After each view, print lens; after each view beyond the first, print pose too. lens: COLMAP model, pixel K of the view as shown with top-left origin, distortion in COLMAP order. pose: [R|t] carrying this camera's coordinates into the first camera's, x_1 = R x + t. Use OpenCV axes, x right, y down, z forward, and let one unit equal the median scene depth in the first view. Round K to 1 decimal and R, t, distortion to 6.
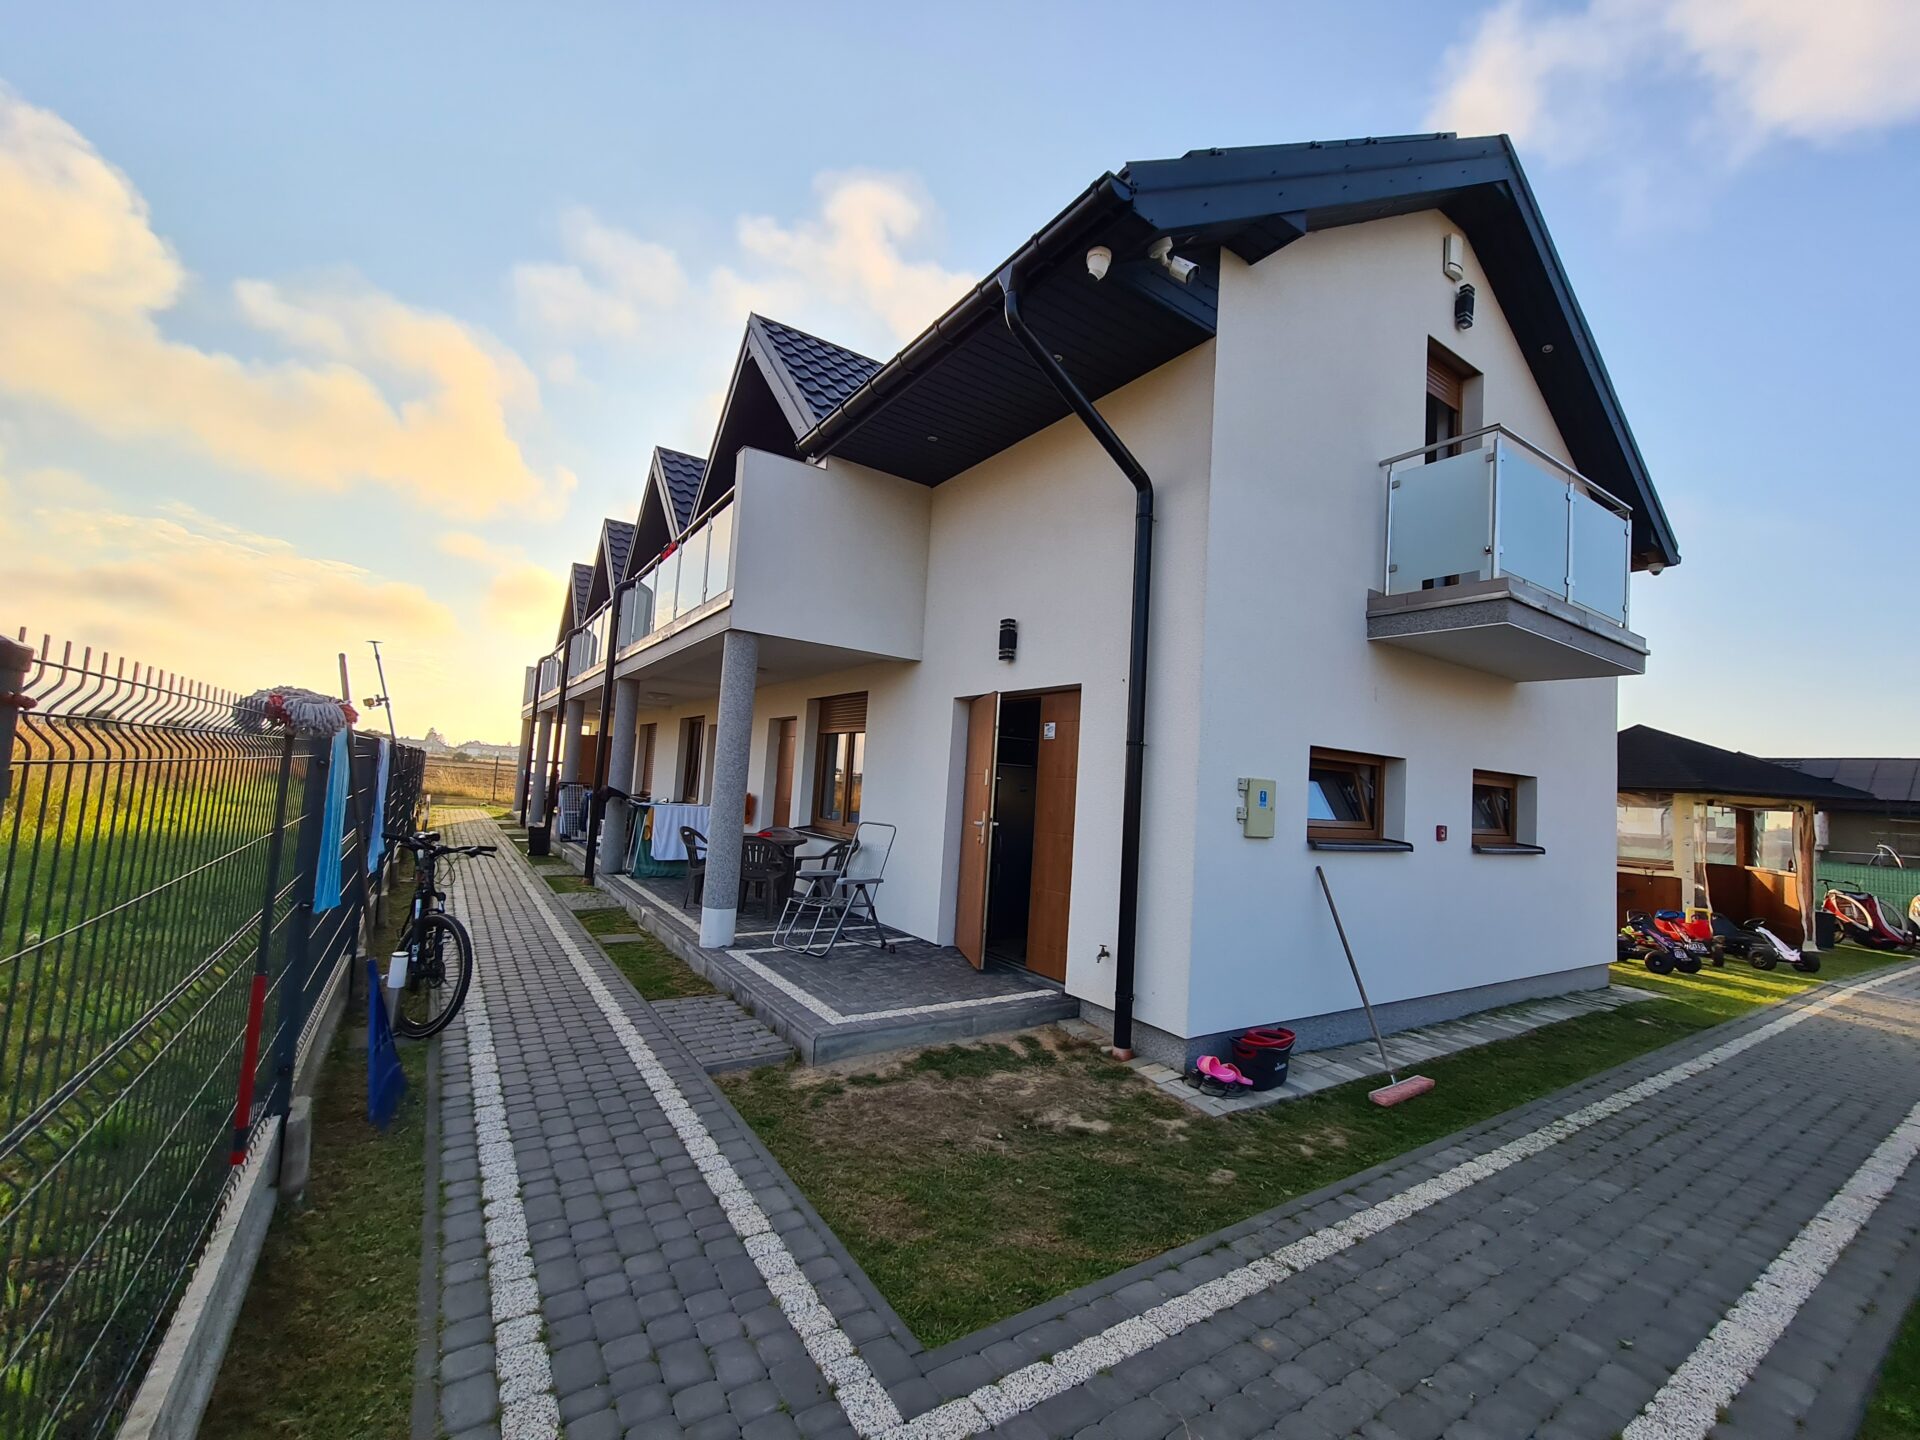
lens RADIAL K [[789.8, 0, 970.7], [0, 789.8, 730.0], [0, 0, 1]] dist [0.001876, 0.000827]
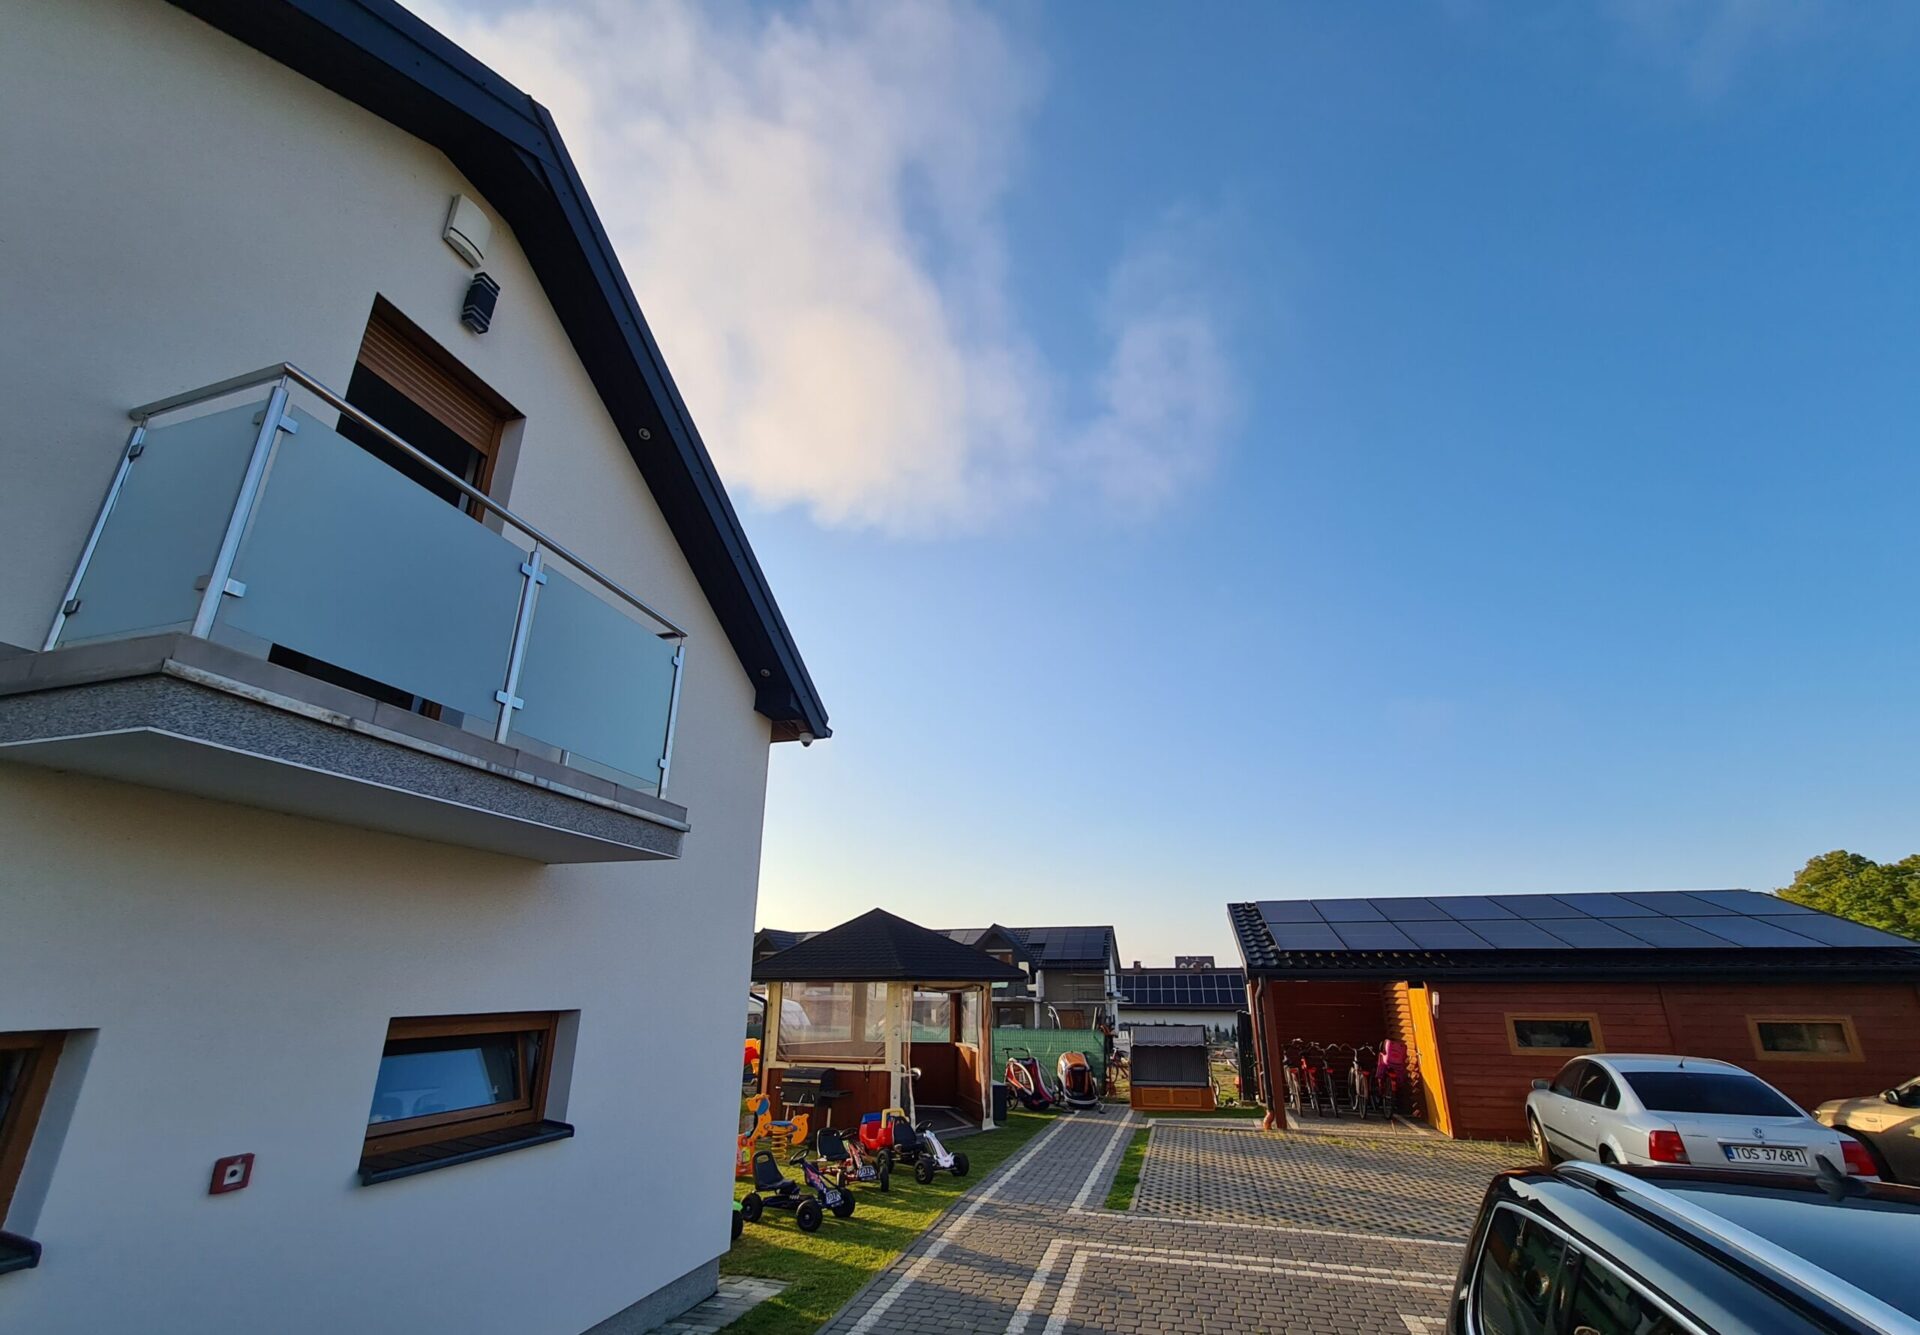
lens RADIAL K [[781.1, 0, 958.1], [0, 781.1, 727.7], [0, 0, 1]] dist [0.002594, 0.000207]
pose [[0.767605, 0.141832, 0.625033, 0.297179], [-0.003278, 0.976063, -0.217462, -0.017328], [-0.640915, 0.164876, 0.749696, 0.151906]]
